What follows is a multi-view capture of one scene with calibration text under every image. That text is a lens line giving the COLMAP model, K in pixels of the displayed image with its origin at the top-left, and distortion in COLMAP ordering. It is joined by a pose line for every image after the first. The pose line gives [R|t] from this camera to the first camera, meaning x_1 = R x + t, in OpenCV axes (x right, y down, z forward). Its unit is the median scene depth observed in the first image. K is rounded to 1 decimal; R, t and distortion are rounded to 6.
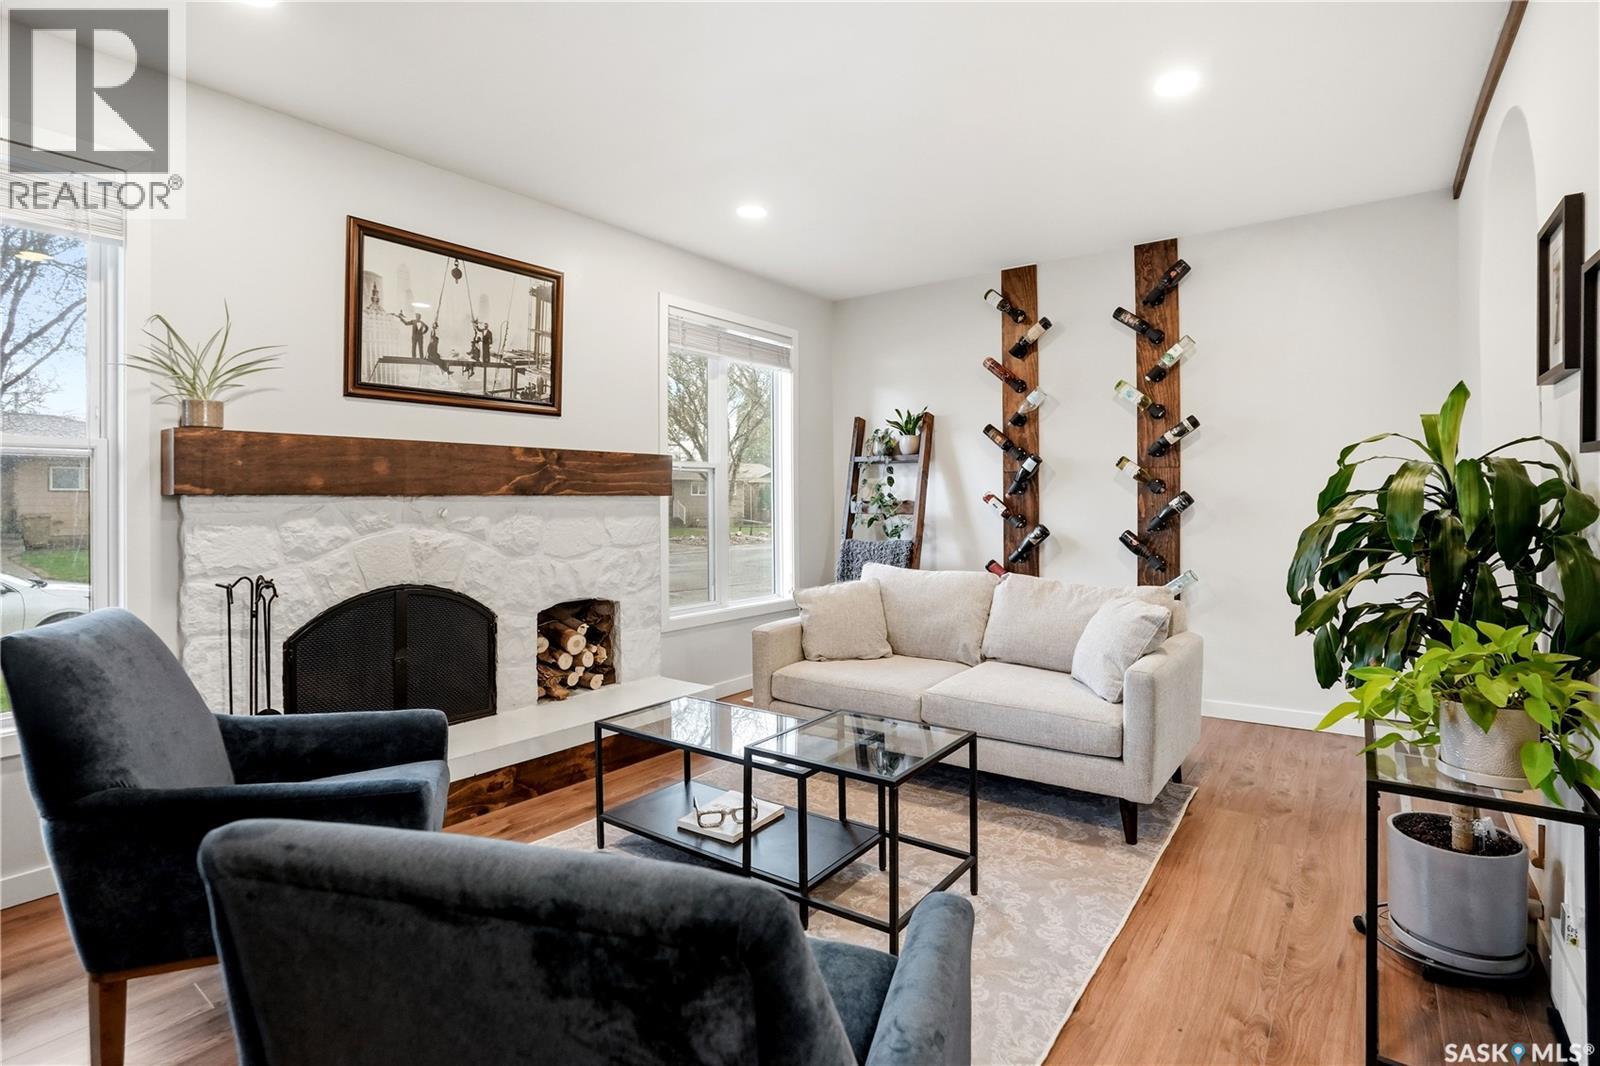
lens RADIAL K [[787.3, 0, 794.4], [0, 787.3, 494.0], [0, 0, 1]] dist [-0.049504, 0.020981]
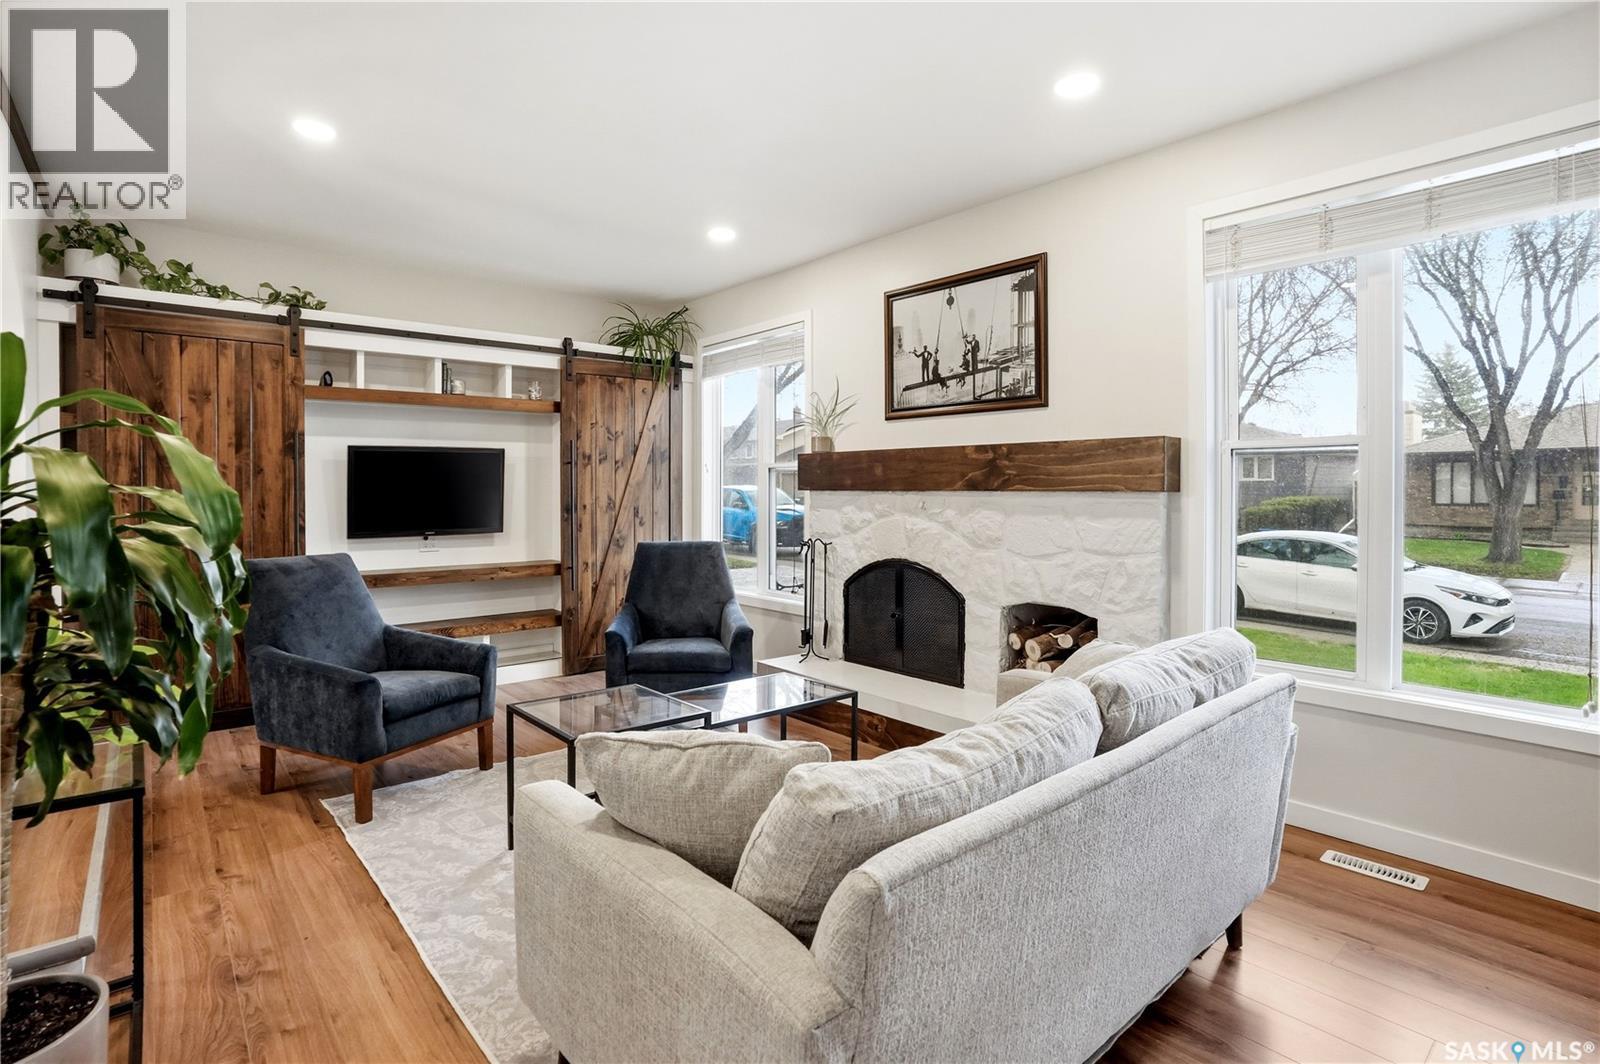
lens RADIAL K [[787.3, 0, 794.4], [0, 787.3, 493.0], [0, 0, 1]] dist [-0.049504, 0.020981]
pose [[-0.211536, 0.008200, -0.977336, 0.746285], [0.006374, 0.999955, 0.007011, -0.004502], [0.977349, -0.004747, -0.211579, 0.990588]]
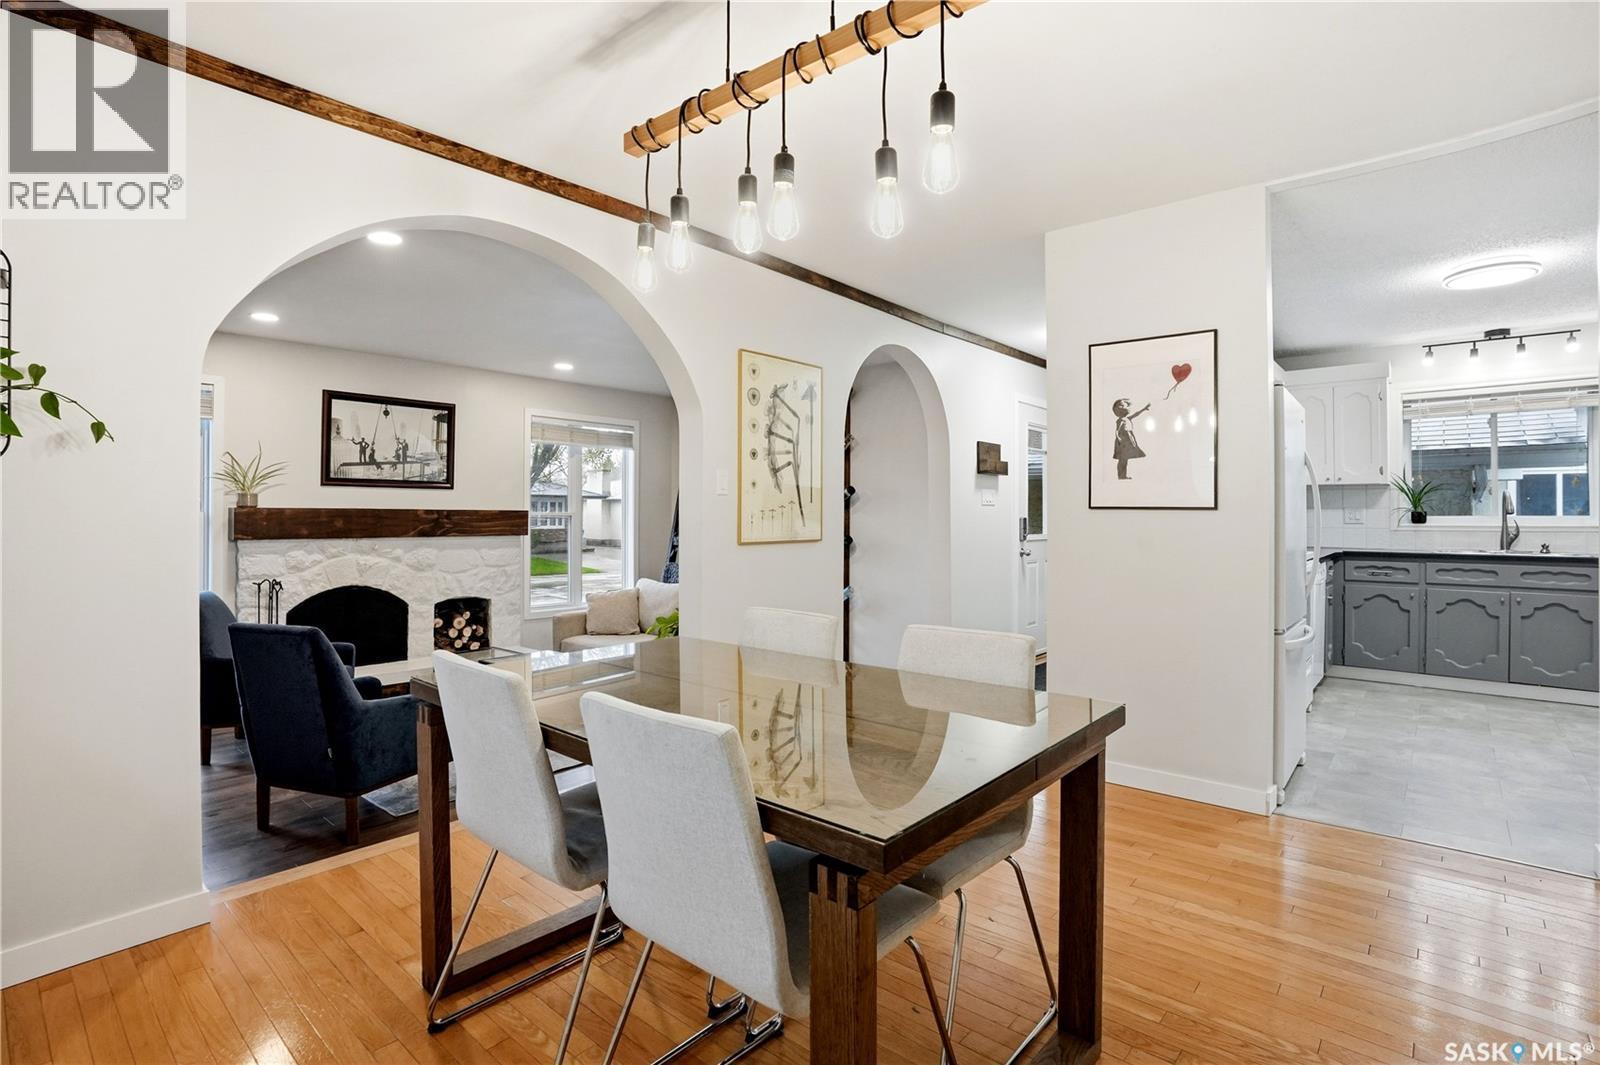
lens RADIAL K [[808.3, 0, 793.0], [0, 808.3, 508.5], [0, 0, 1]] dist [-0.047625, 0.026216]
pose [[0.996916, 0.004992, -0.078312, 0.627098], [-0.005323, 0.999978, -0.004018, -0.059555], [0.078290, 0.004423, 0.996921, -0.739506]]
